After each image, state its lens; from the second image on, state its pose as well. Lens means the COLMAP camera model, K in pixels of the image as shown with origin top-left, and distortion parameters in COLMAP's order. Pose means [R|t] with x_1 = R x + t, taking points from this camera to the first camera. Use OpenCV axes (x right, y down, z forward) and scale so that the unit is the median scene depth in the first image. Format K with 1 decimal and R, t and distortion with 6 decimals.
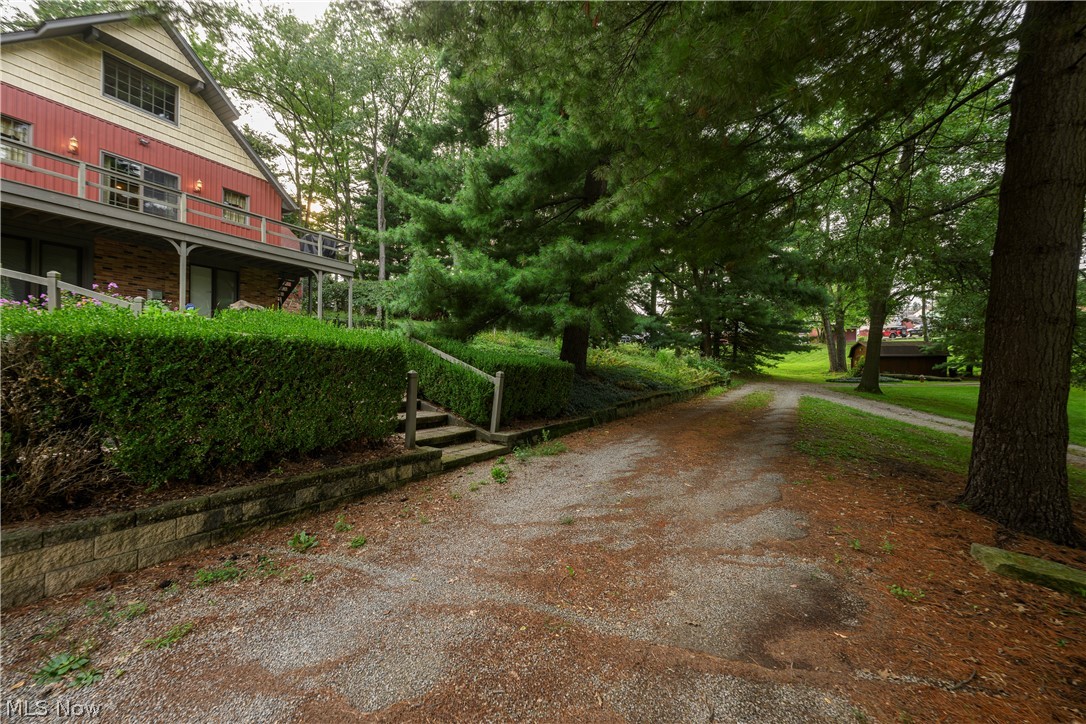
lens RADIAL K [[430.2, 0, 541.6], [0, 430.2, 360.0], [0, 0, 1]] dist [-0.001203, -0.000125]
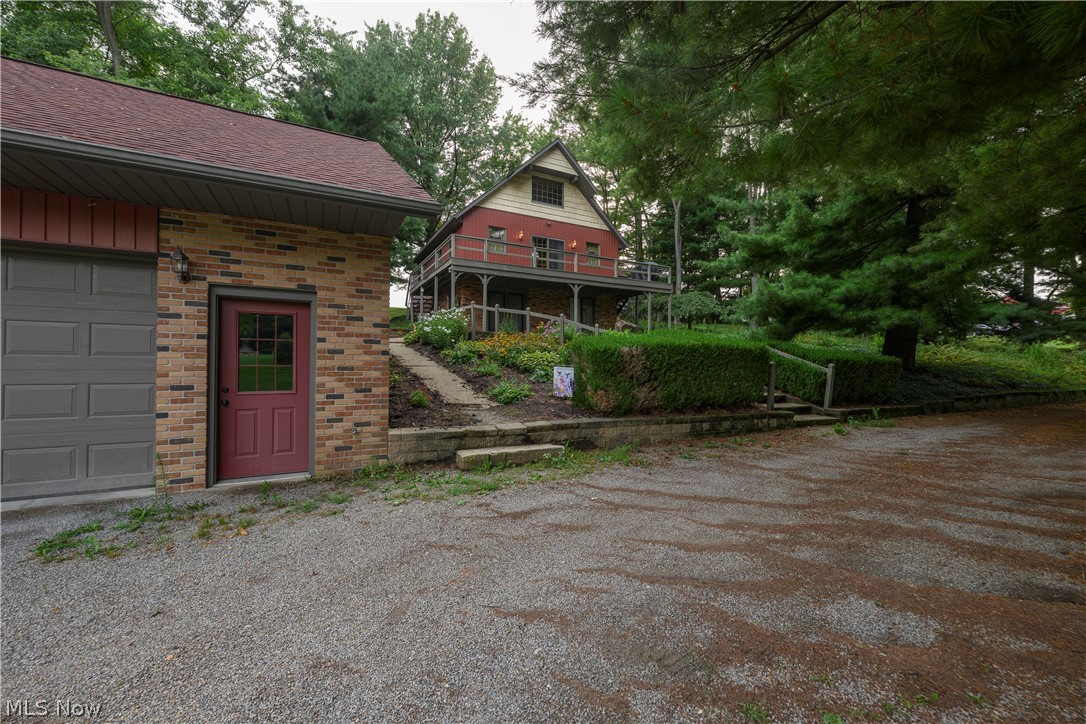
lens RADIAL K [[426.9, 0, 541.7], [0, 426.9, 358.8], [0, 0, 1]] dist [-0.002936, -0.000067]
pose [[0.816777, -0.009674, -0.576873, -0.050894], [0.006089, 0.999948, -0.008146, 0.012238], [0.576922, 0.003141, 0.816793, -0.463641]]
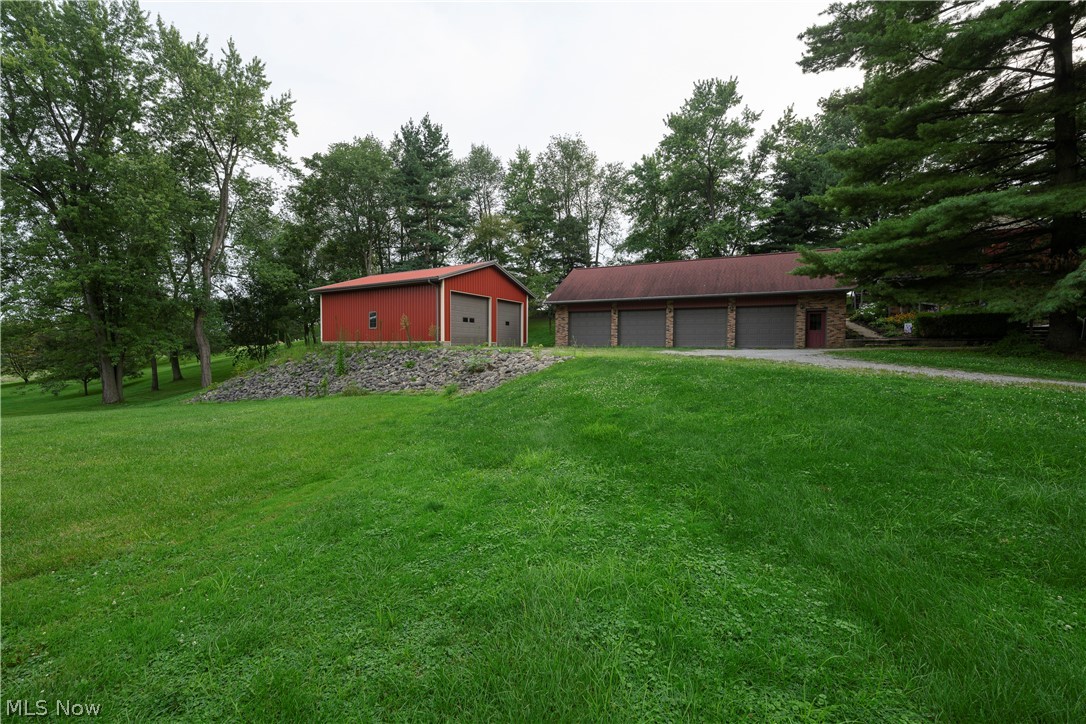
lens RADIAL K [[430.2, 0, 541.6], [0, 430.2, 360.0], [0, 0, 1]] dist [-0.001203, -0.000125]
pose [[0.023383, 0.017512, -0.999573, 2.156514], [0.004458, 0.999835, 0.017621, 0.194485], [0.999717, -0.004868, 0.023301, -2.124736]]
